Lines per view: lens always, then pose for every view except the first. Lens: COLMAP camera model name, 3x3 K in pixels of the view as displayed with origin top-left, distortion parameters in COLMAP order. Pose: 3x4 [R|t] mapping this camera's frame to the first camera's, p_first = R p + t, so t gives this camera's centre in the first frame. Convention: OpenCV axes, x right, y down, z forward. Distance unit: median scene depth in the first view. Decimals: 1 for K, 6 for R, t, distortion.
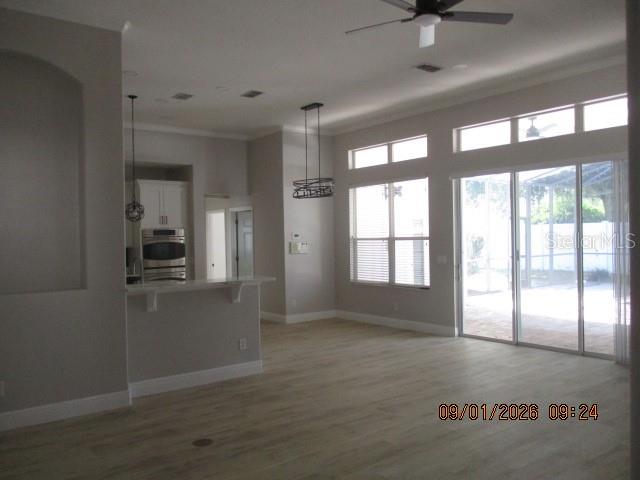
lens RADIAL K [[536.8, 0, 318.5], [0, 536.8, 241.7], [0, 0, 1]] dist [-0.036913, 0.015615]
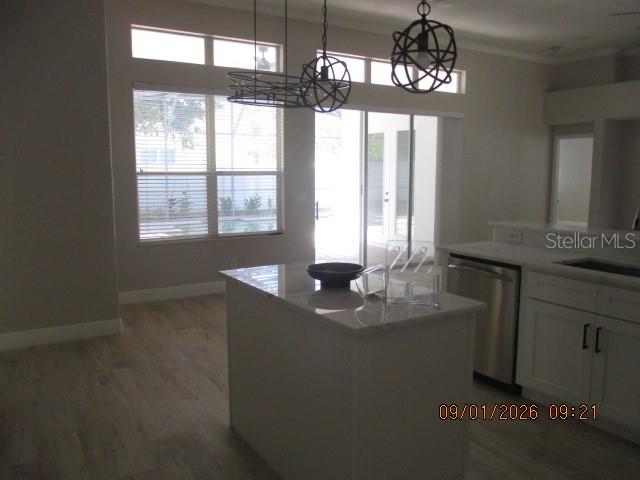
lens RADIAL K [[536.8, 0, 319.1], [0, 536.8, 238.3], [0, 0, 1]] dist [-0.036913, 0.015615]
pose [[0.130836, -0.114054, 0.984822, -0.634495], [-0.006524, 0.993240, 0.115895, -0.003726], [-0.991383, -0.021588, 0.129208, 0.849416]]
